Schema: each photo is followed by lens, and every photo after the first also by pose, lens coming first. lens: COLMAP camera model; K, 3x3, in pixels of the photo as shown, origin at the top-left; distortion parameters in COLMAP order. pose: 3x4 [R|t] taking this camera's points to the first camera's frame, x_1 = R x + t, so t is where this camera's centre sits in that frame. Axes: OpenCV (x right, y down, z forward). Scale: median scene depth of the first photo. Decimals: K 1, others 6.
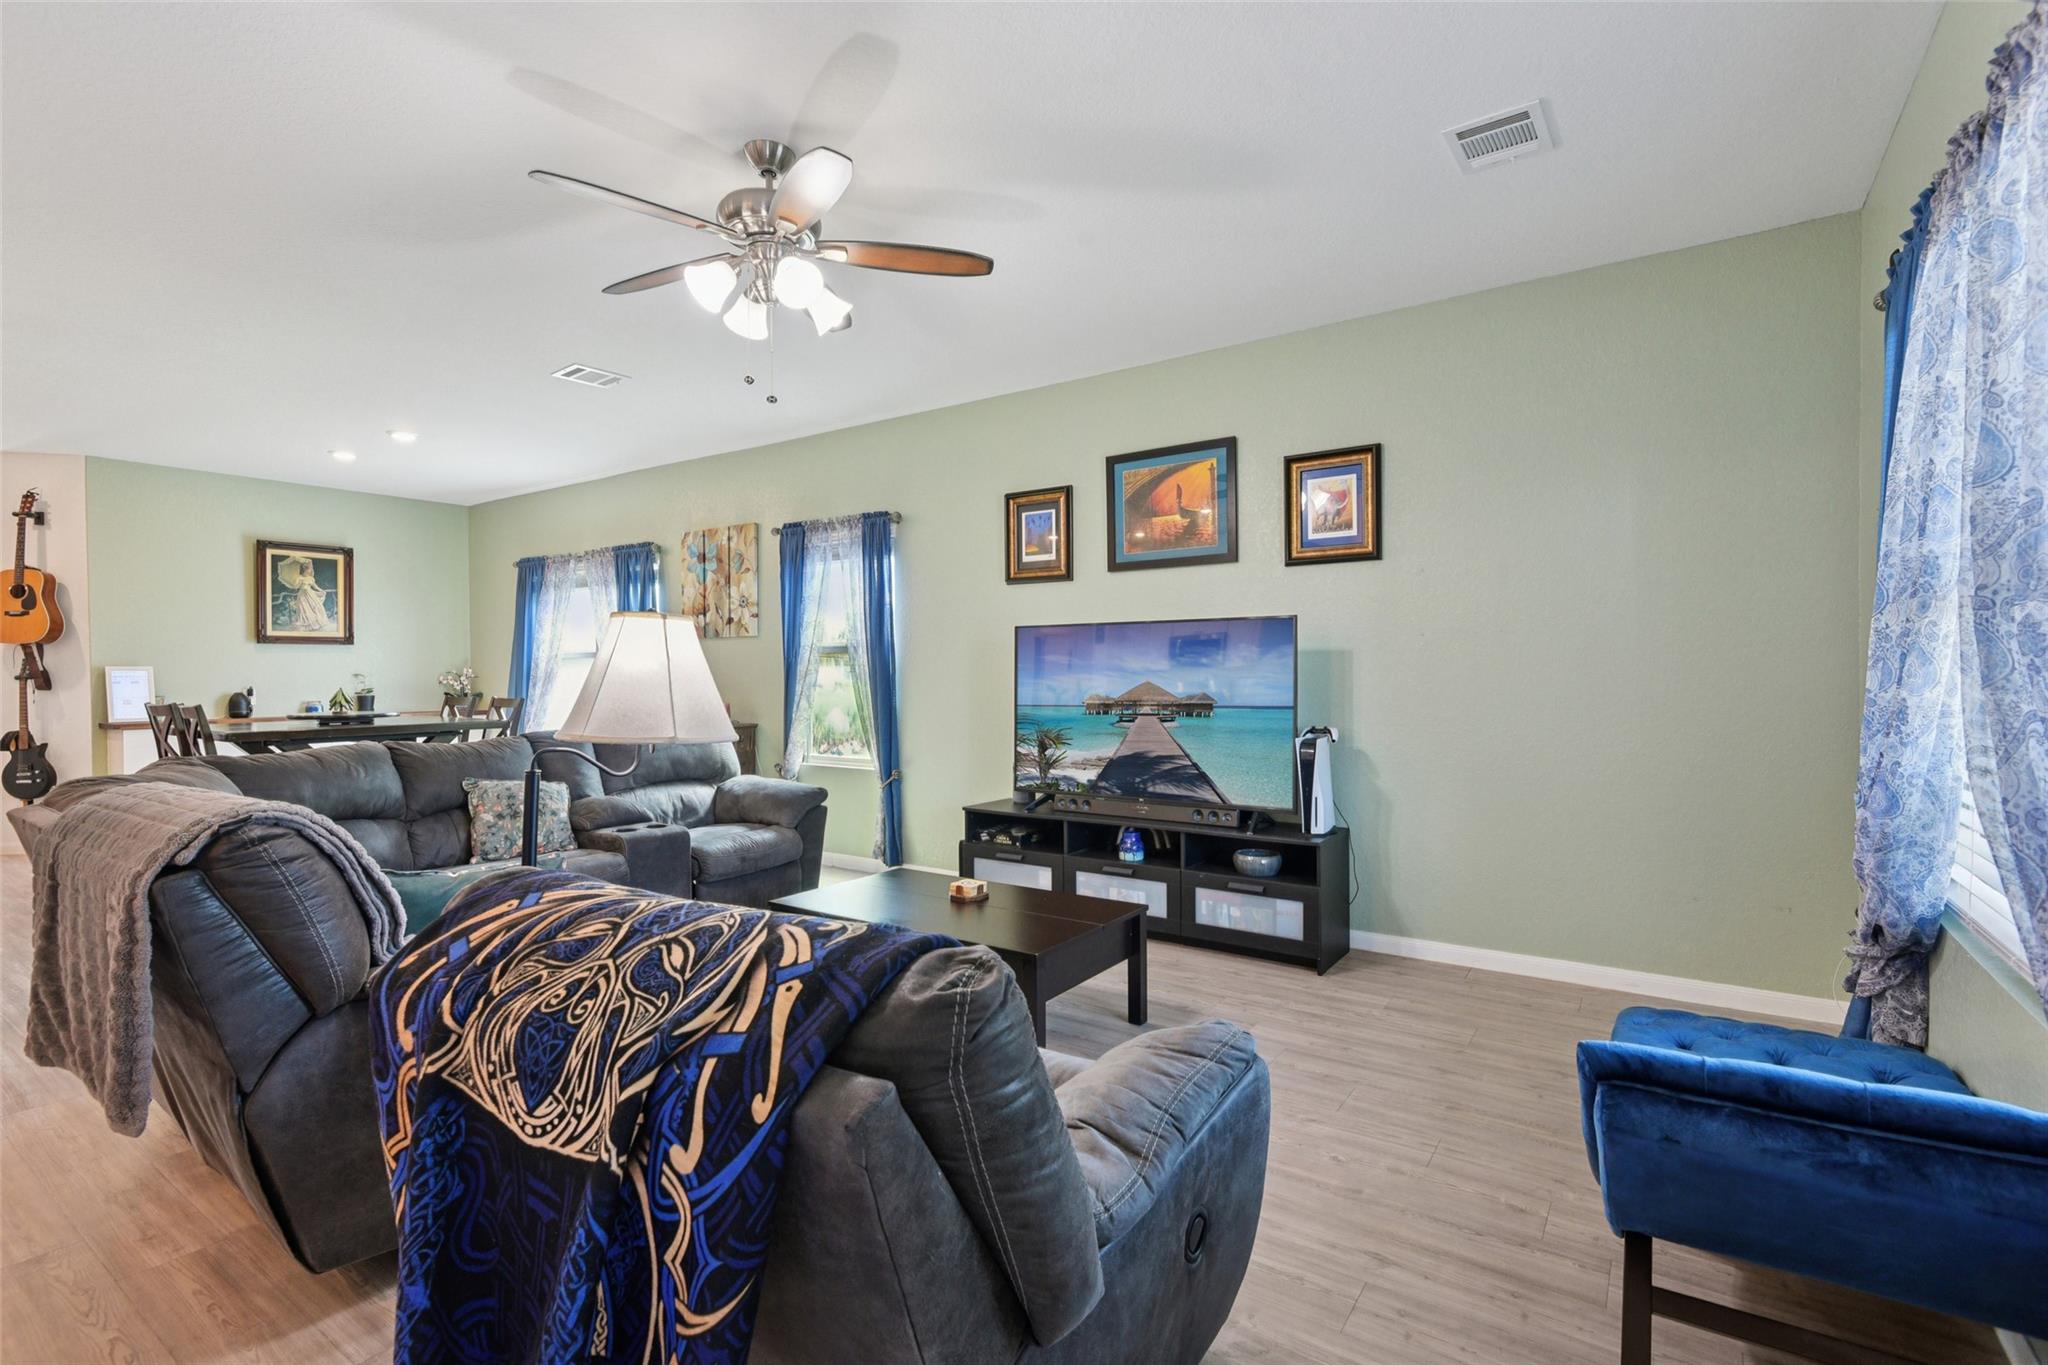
lens RADIAL K [[938.6, 0, 1012.2], [0, 938.6, 677.3], [0, 0, 1]] dist [0.011169, -0.007667]
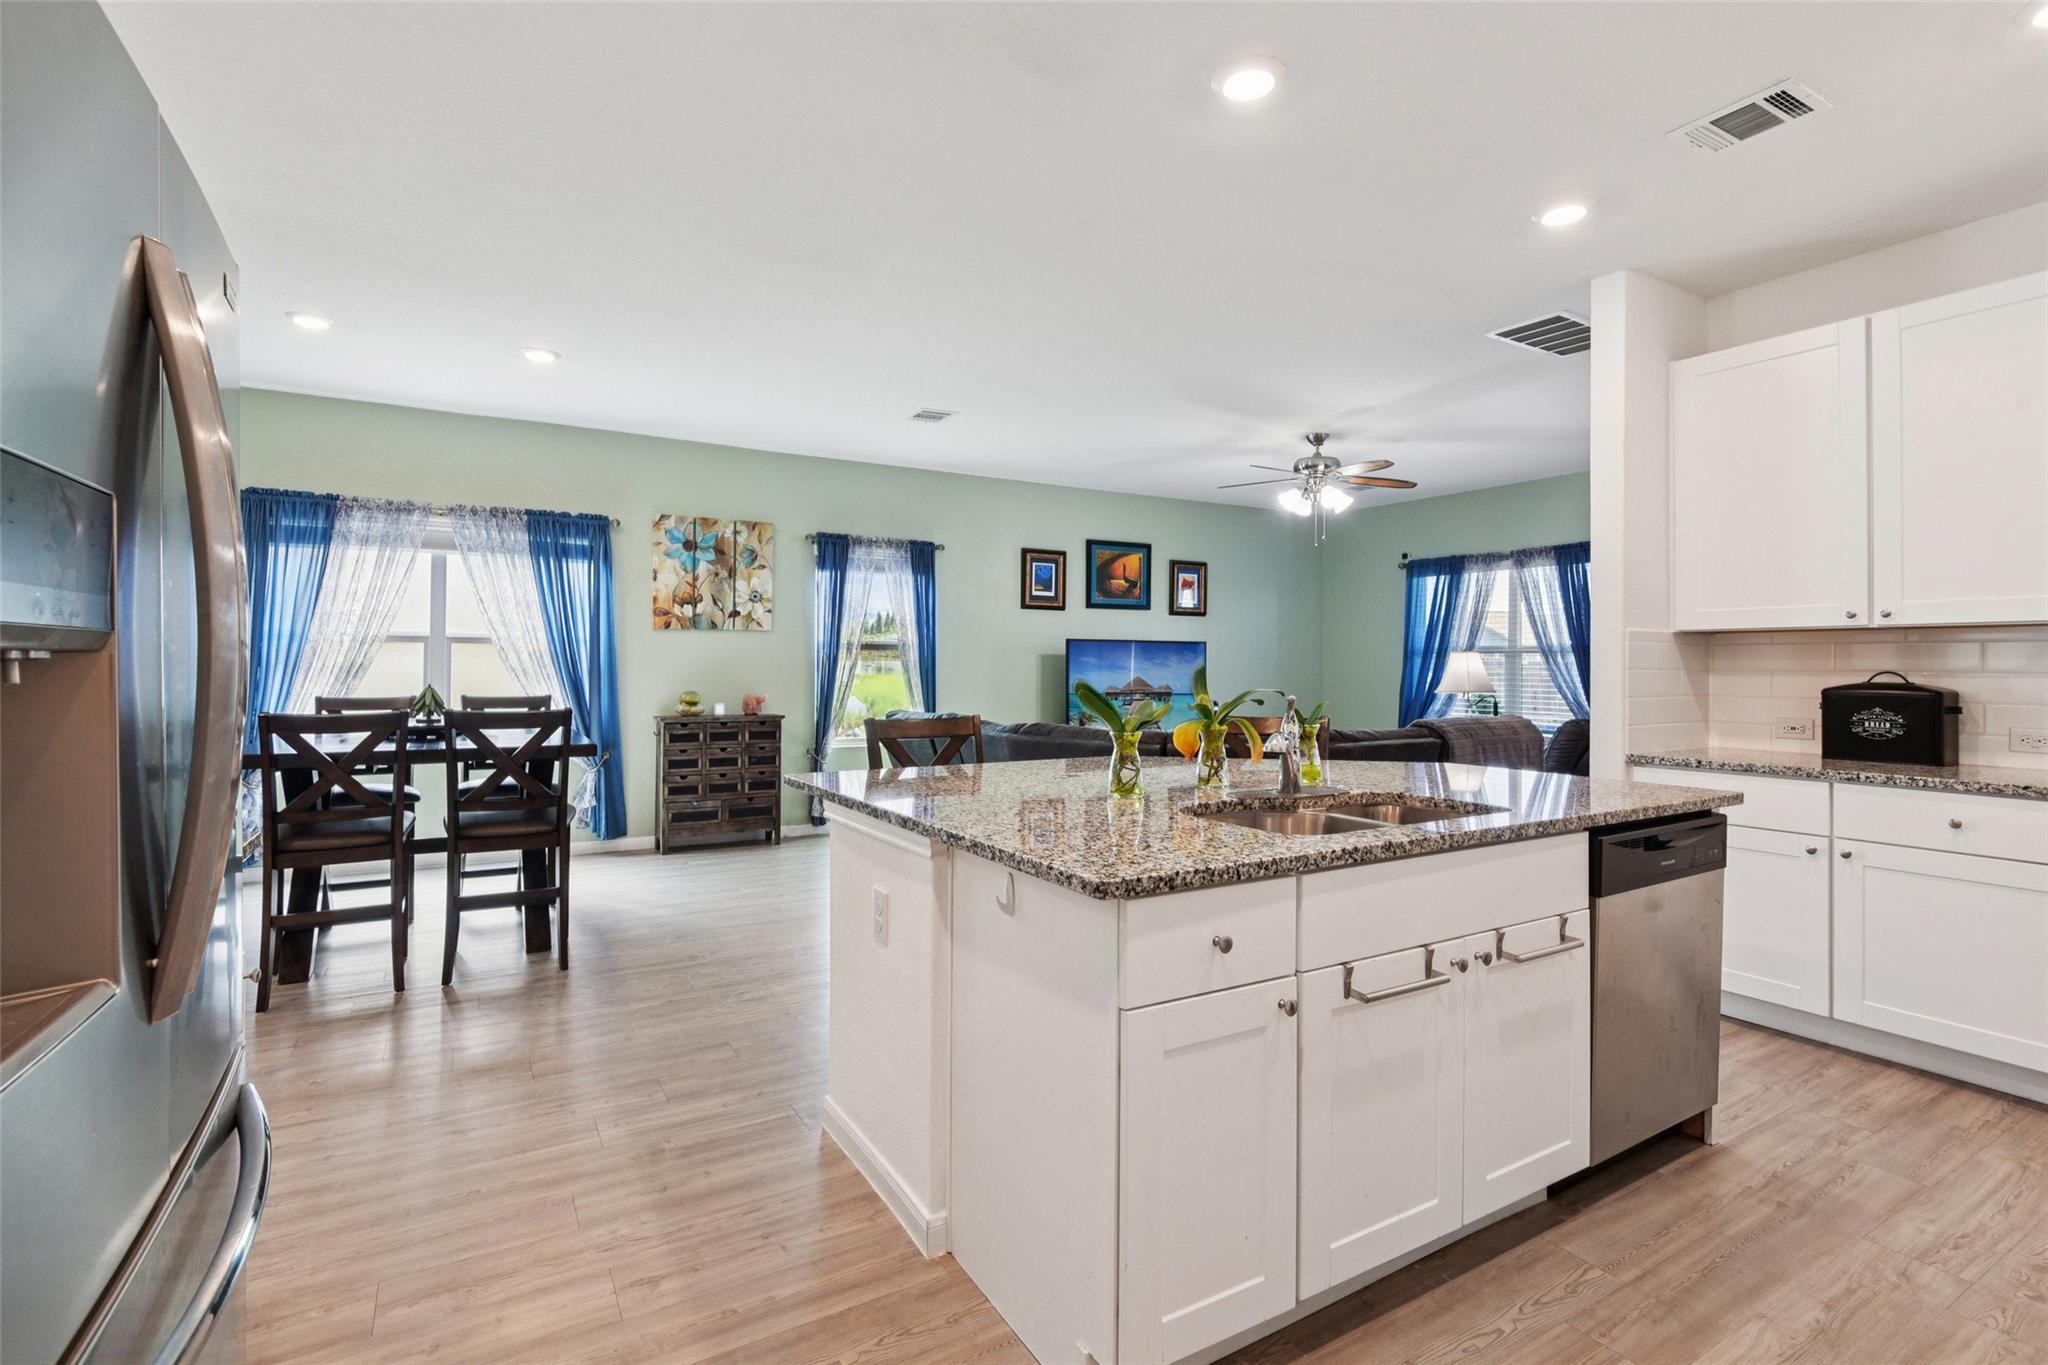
lens RADIAL K [[938.6, 0, 1022.8], [0, 938.6, 665.2], [0, 0, 1]] dist [0.011169, -0.007667]
pose [[0.418501, 0.006334, 0.908194, -1.244683], [-0.001500, 0.999979, -0.006283, 0.000801], [-0.908215, 0.001267, 0.418501, 0.342729]]
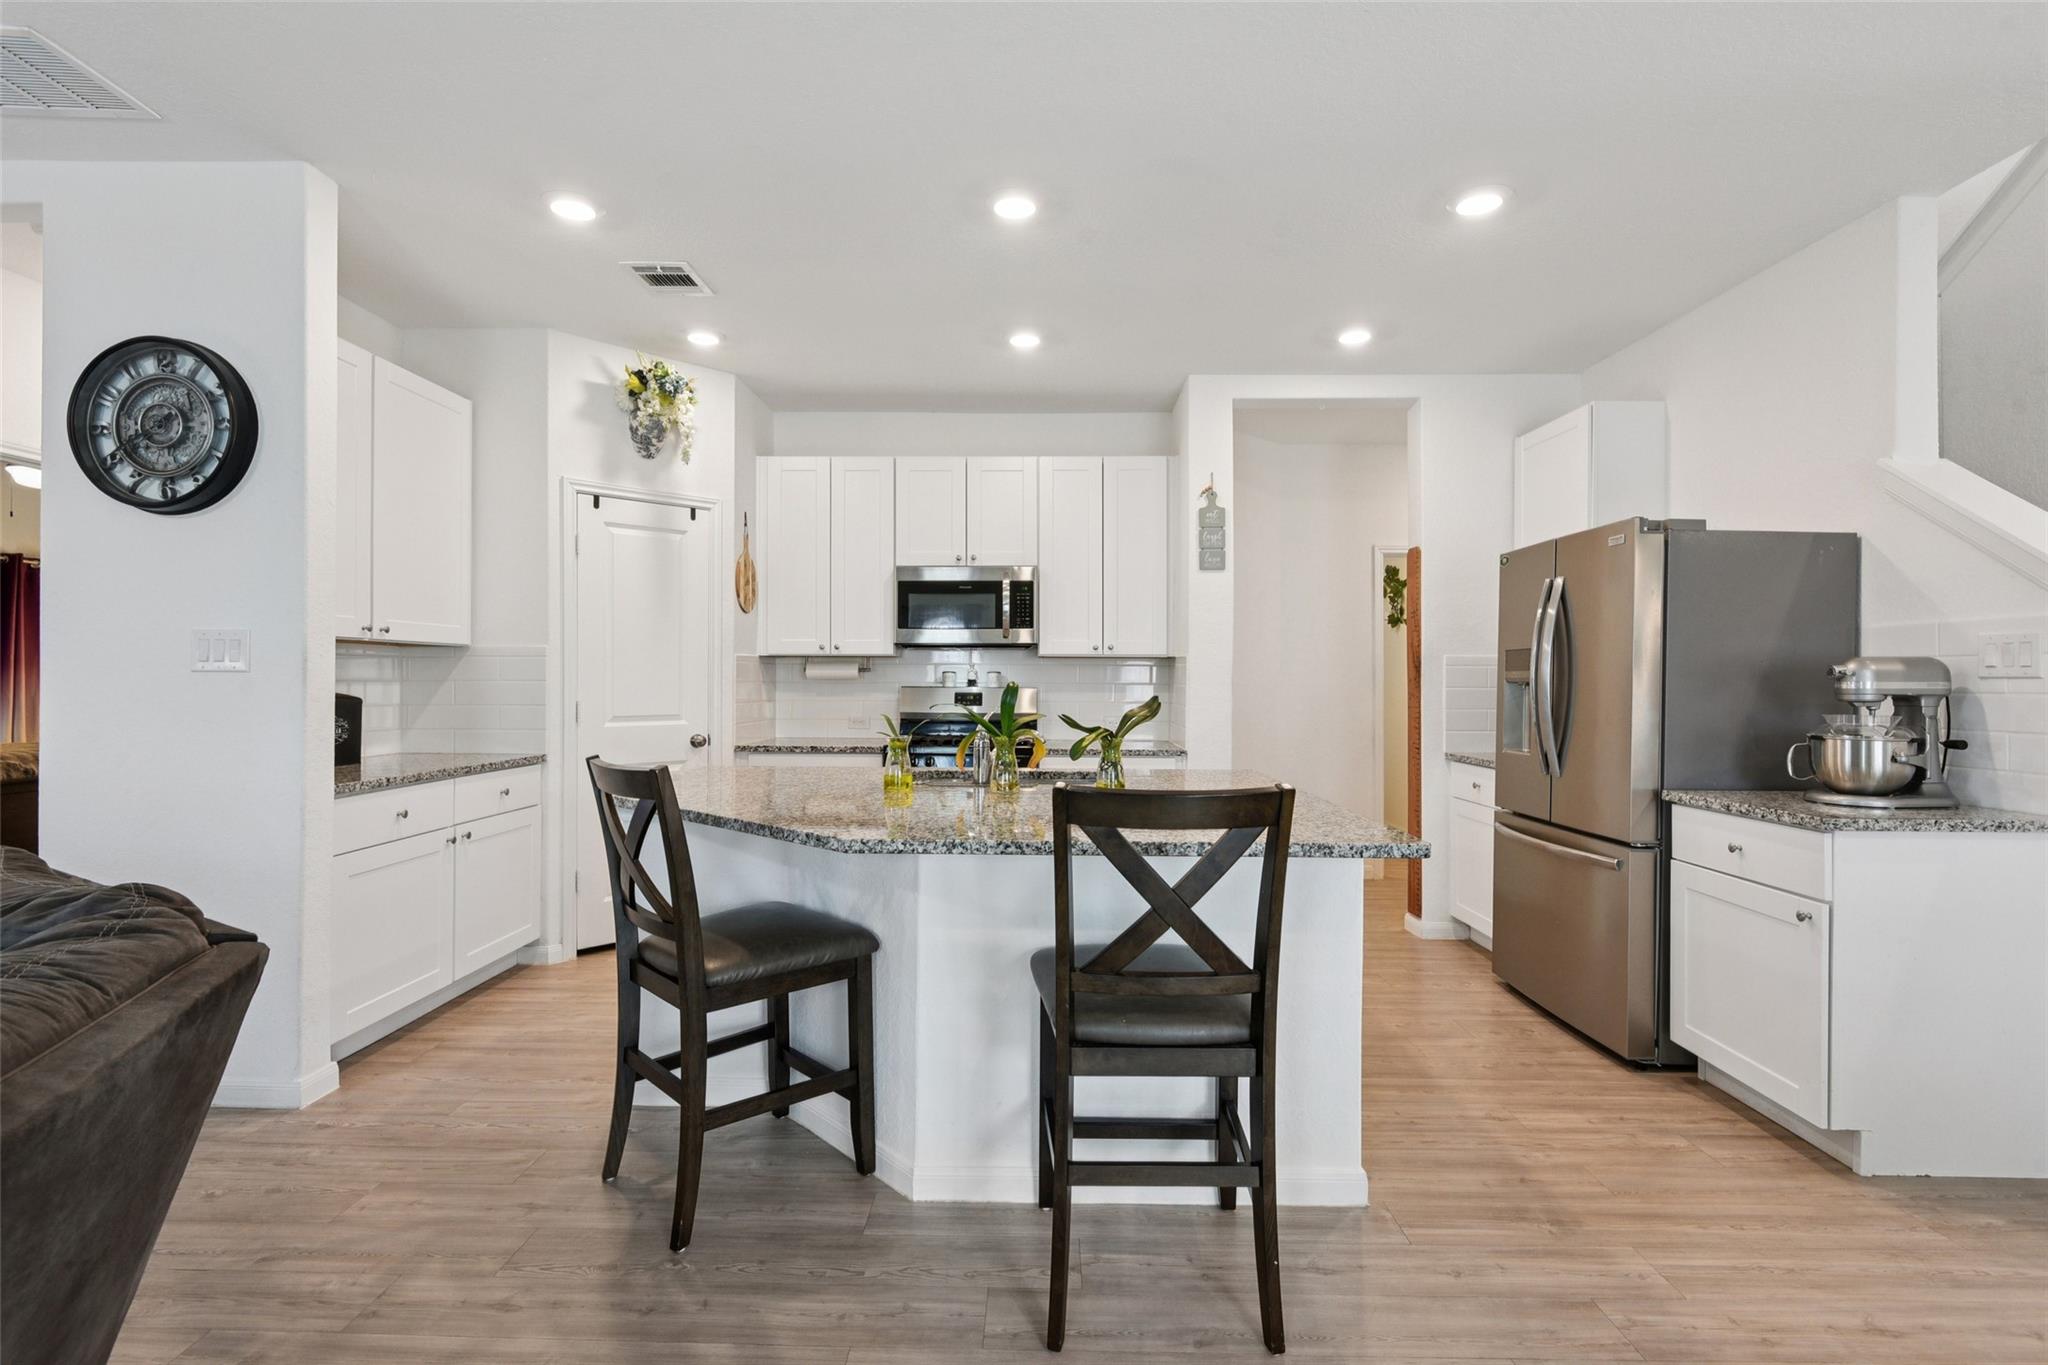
lens RADIAL K [[938.6, 0, 1025.9], [0, 938.6, 674.5], [0, 0, 1]] dist [0.011169, -0.007667]
pose [[-0.835658, -0.000570, -0.549250, -0.551893], [-0.002228, 0.999995, 0.002352, -0.005982], [0.549246, 0.003190, -0.835654, 0.859057]]
